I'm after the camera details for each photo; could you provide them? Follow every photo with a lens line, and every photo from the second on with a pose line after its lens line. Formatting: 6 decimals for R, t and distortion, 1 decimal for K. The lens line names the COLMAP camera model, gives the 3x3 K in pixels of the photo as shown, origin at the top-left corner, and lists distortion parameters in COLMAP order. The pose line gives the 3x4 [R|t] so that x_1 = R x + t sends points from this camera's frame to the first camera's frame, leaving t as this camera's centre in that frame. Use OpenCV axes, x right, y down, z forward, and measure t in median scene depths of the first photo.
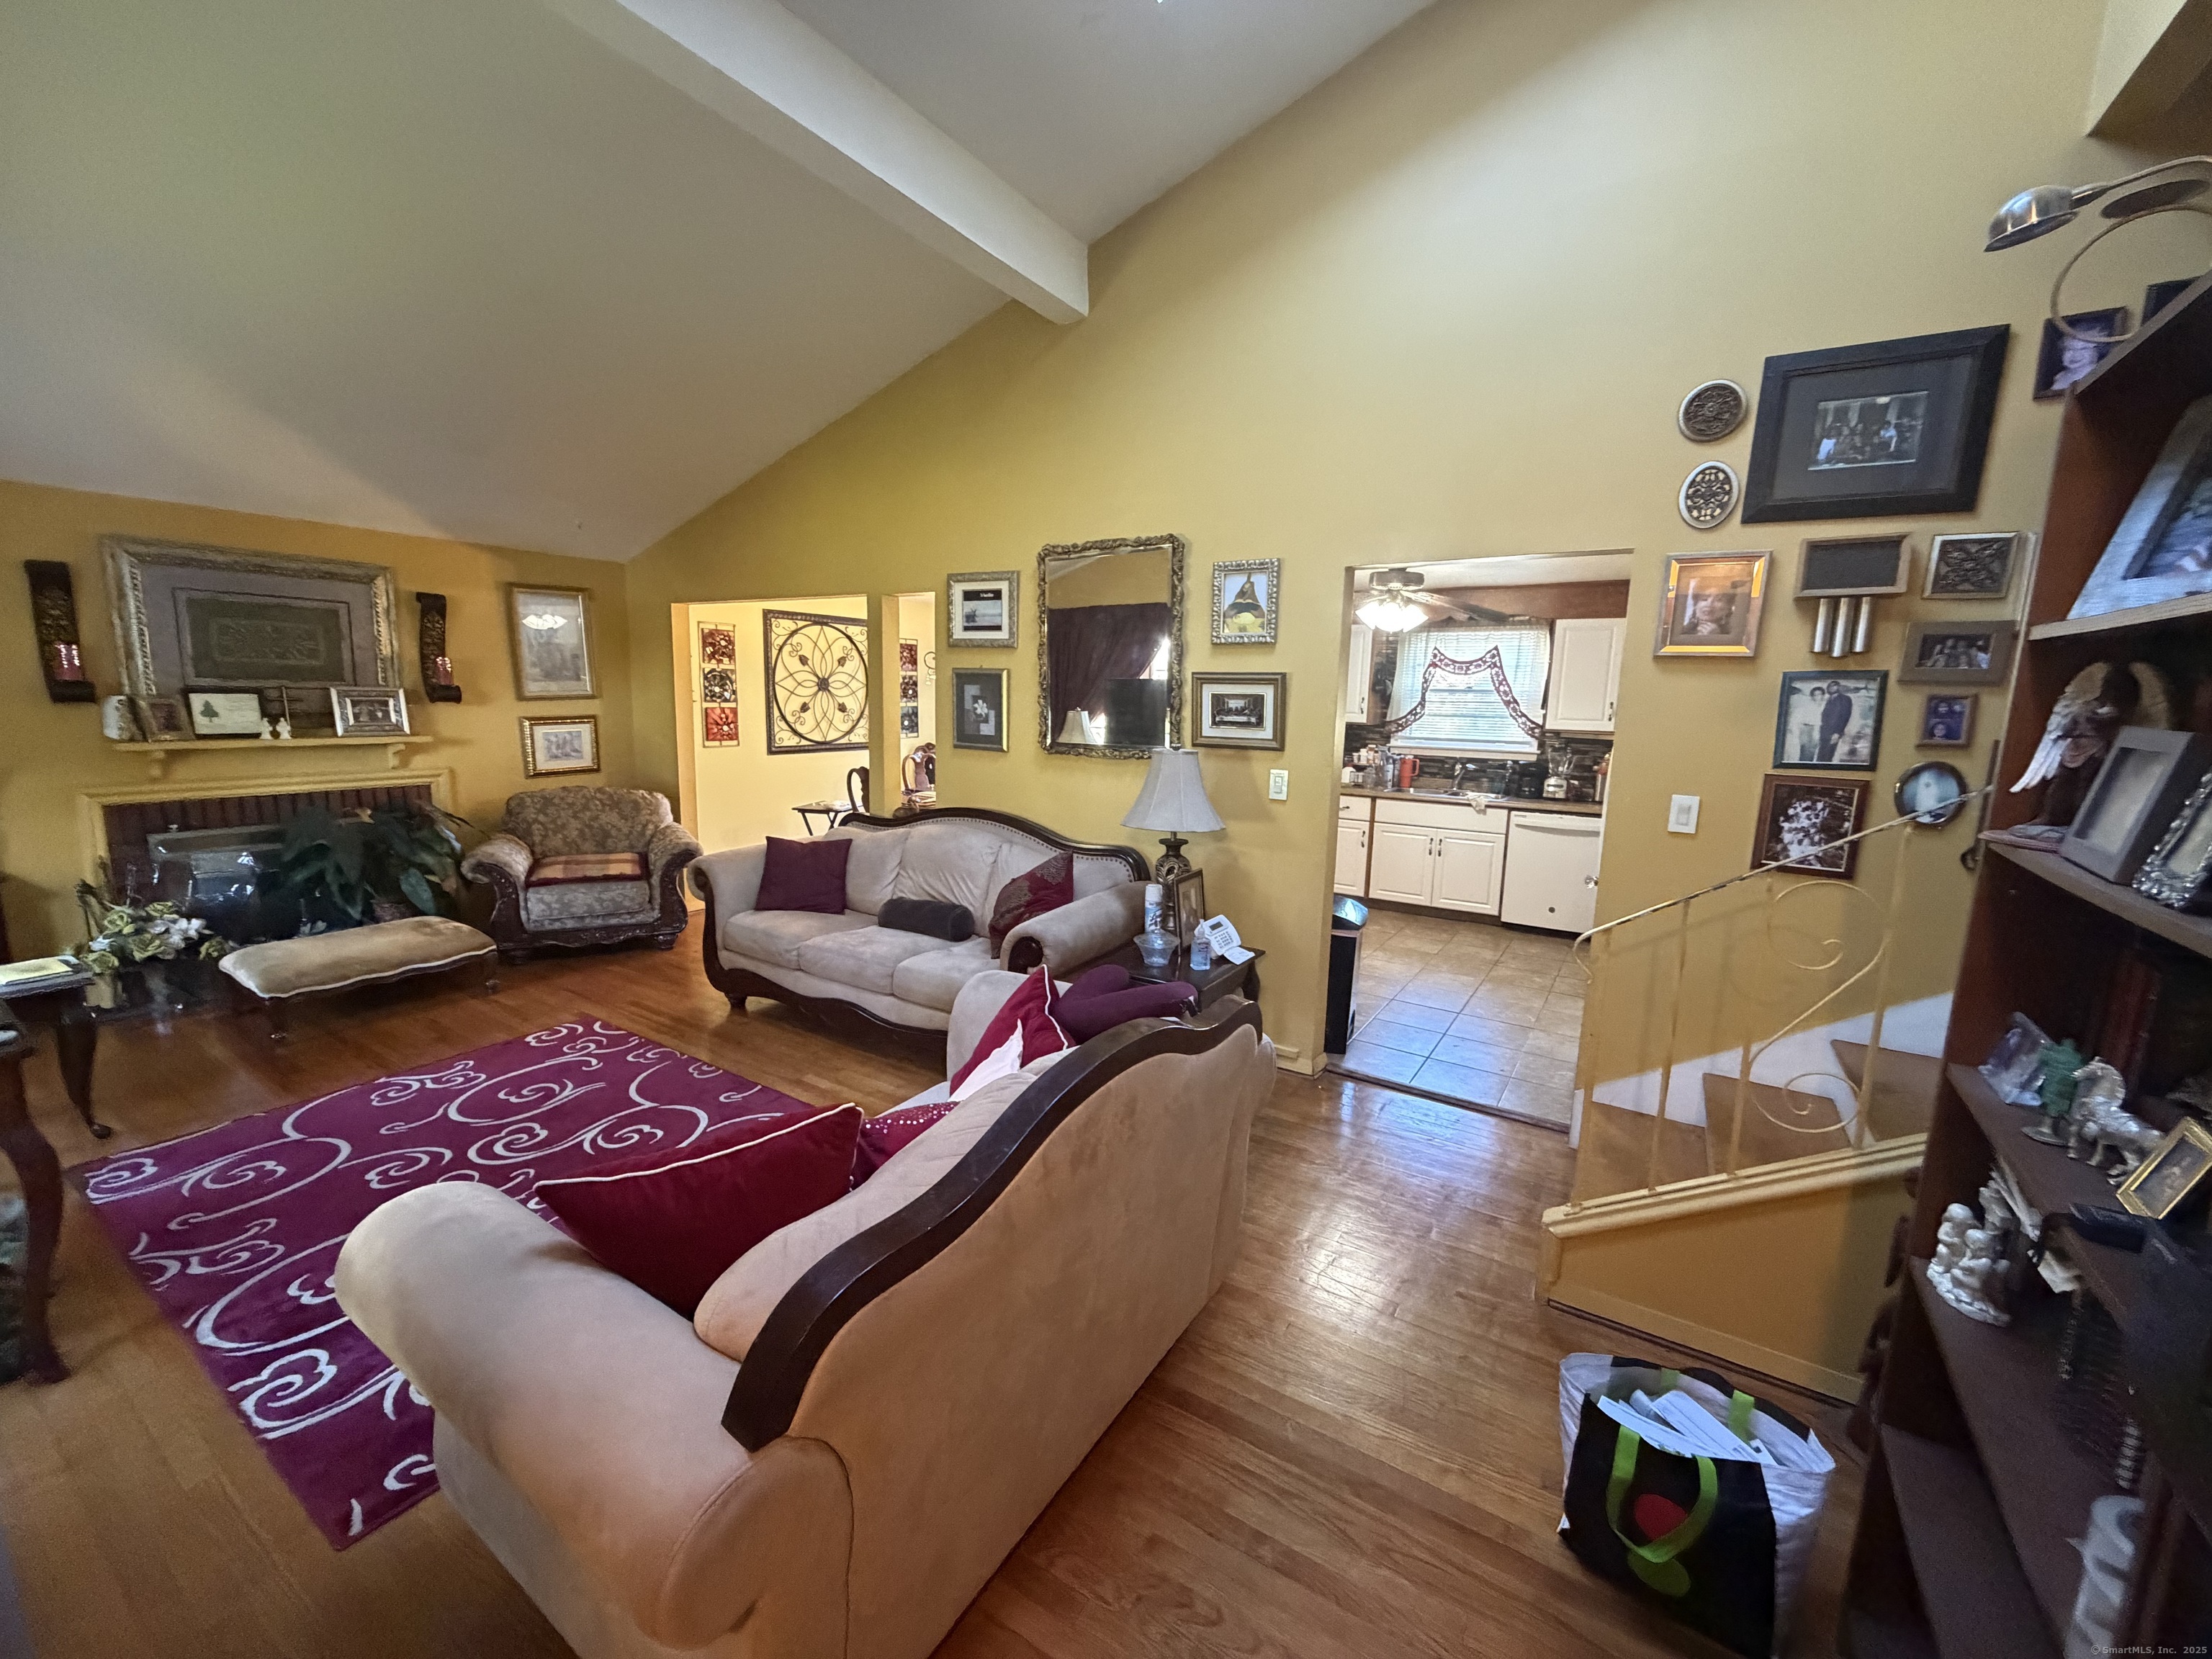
lens RADIAL K [[885.9, 0, 1096.3], [0, 885.9, 831.9], [0, 0, 1]] dist [0.001891, 0.000168]
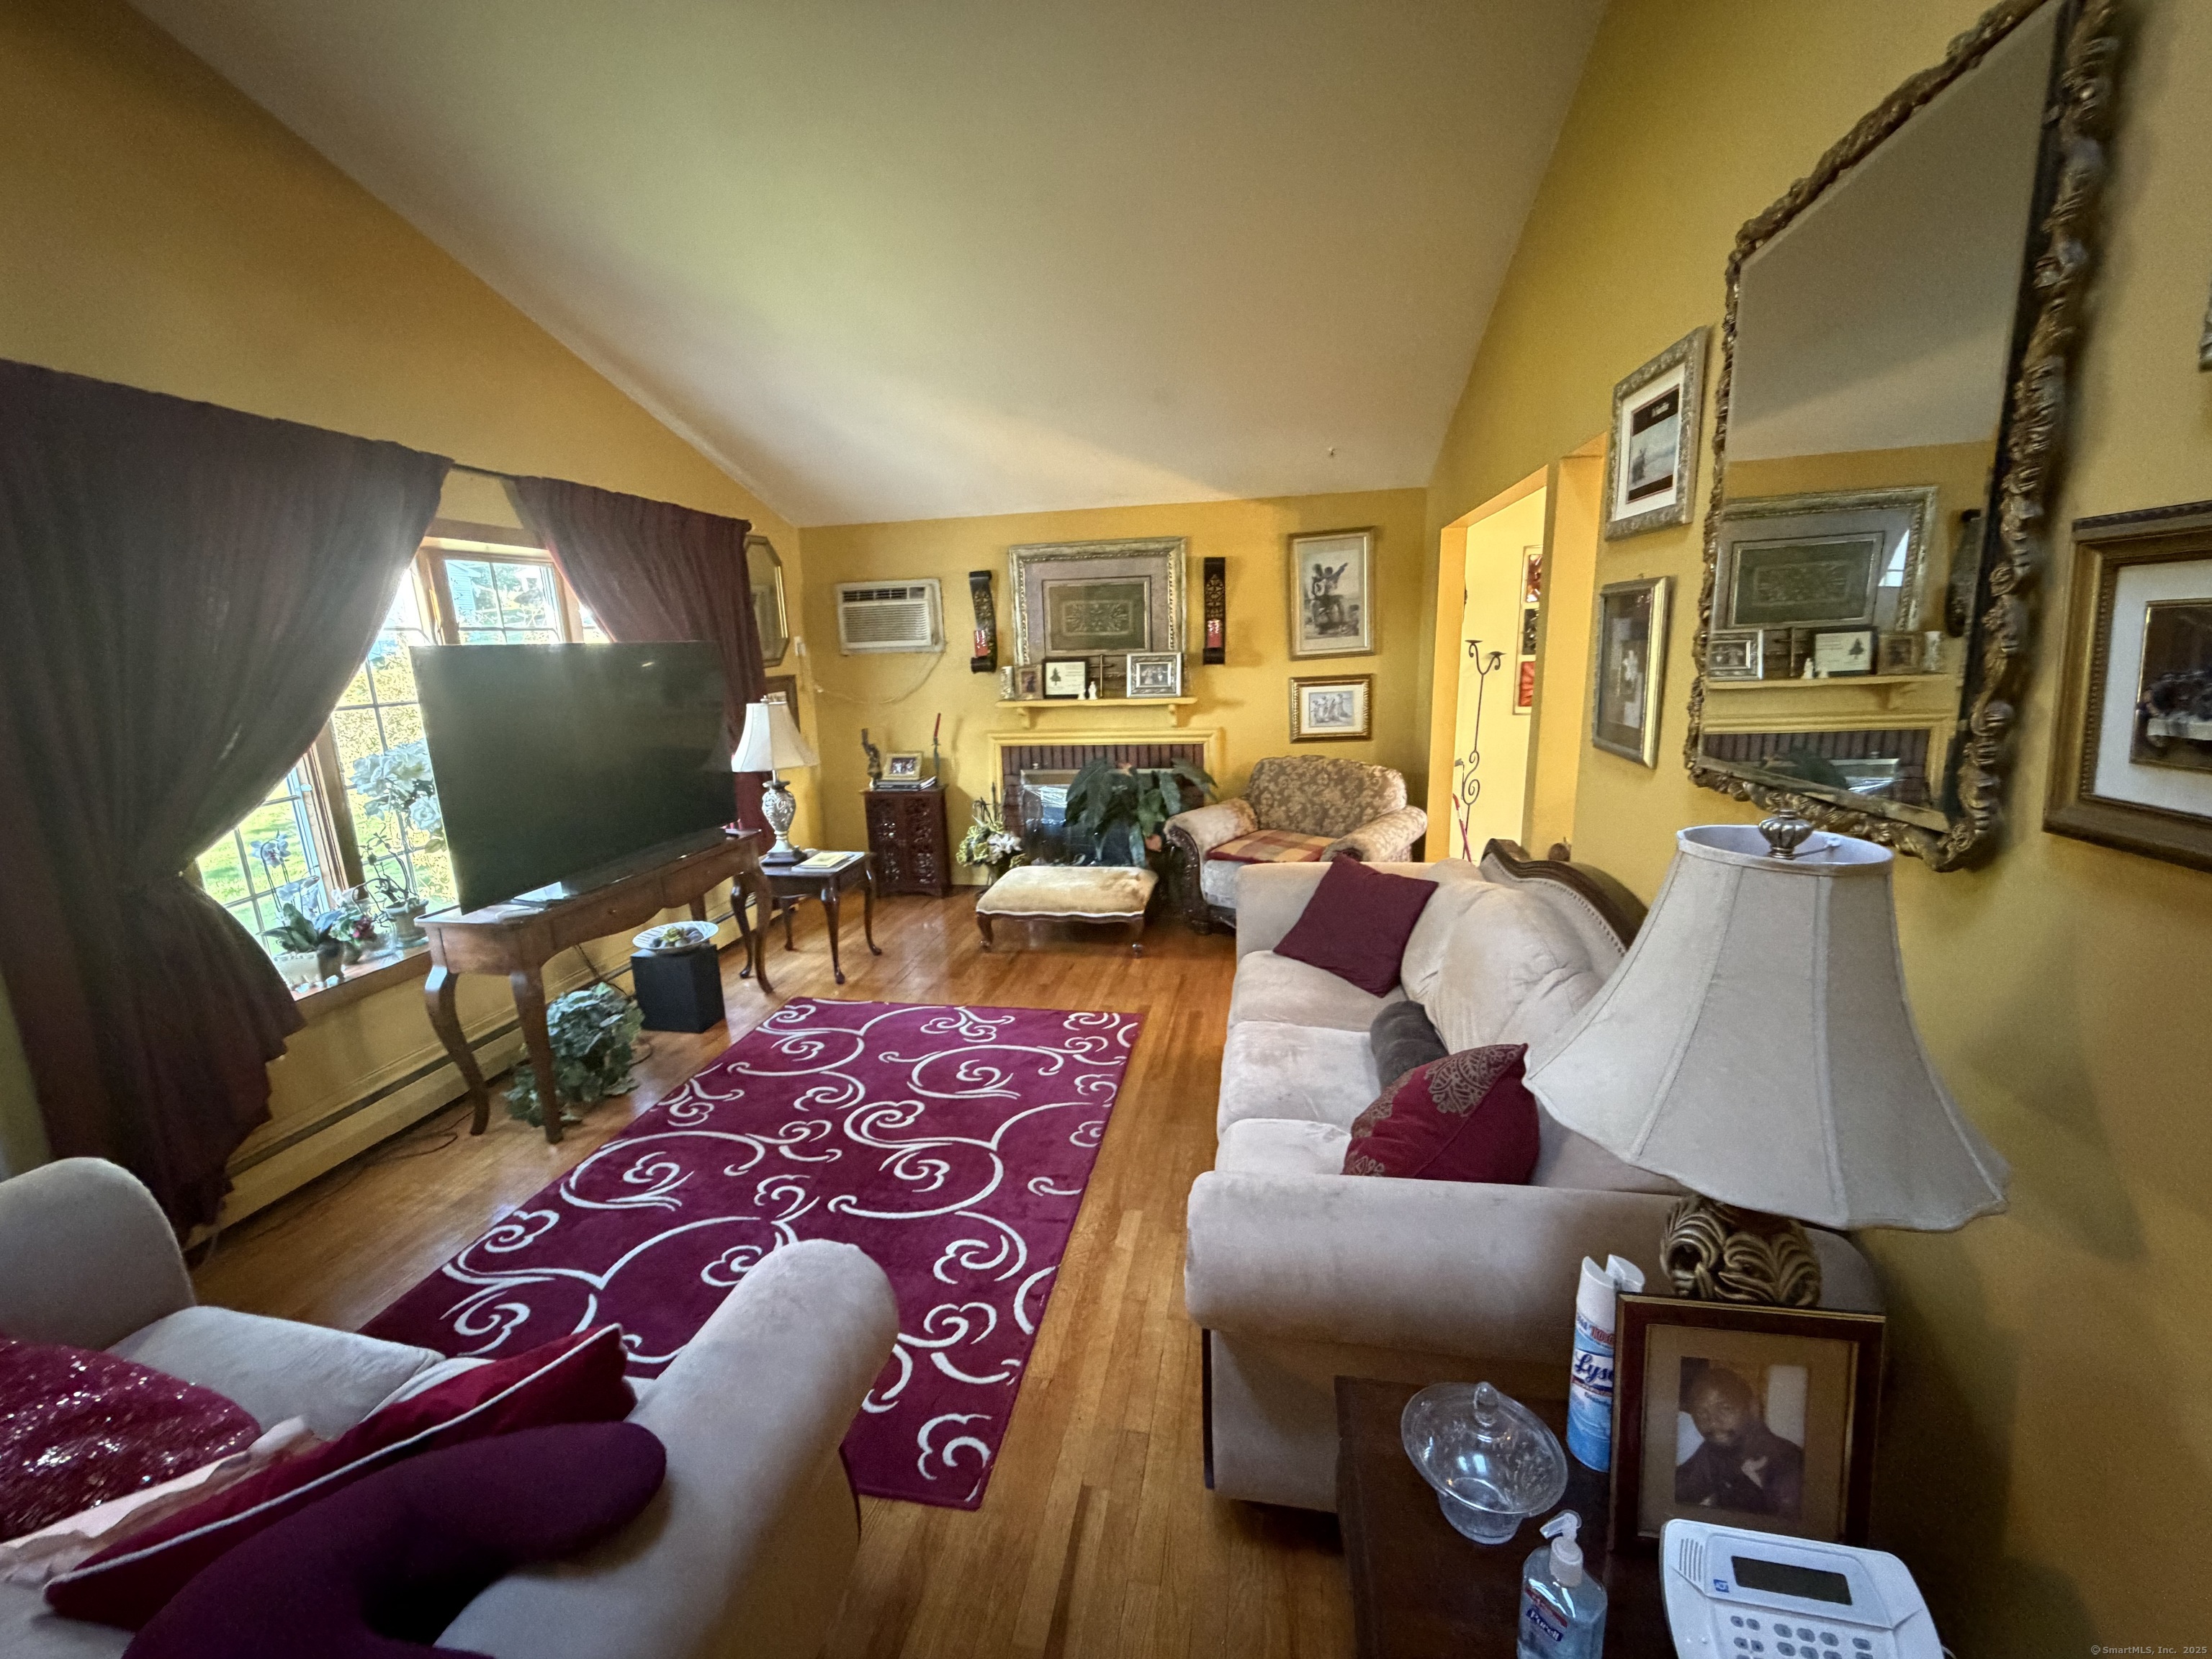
lens RADIAL K [[885.9, 0, 1100.6], [0, 885.9, 826.7], [0, 0, 1]] dist [0.001891, 0.000168]
pose [[0.361752, 0.156599, -0.919028, 0.210708], [-0.103457, 0.986446, 0.127364, -0.089413], [0.926516, 0.049006, 0.373050, 0.579815]]
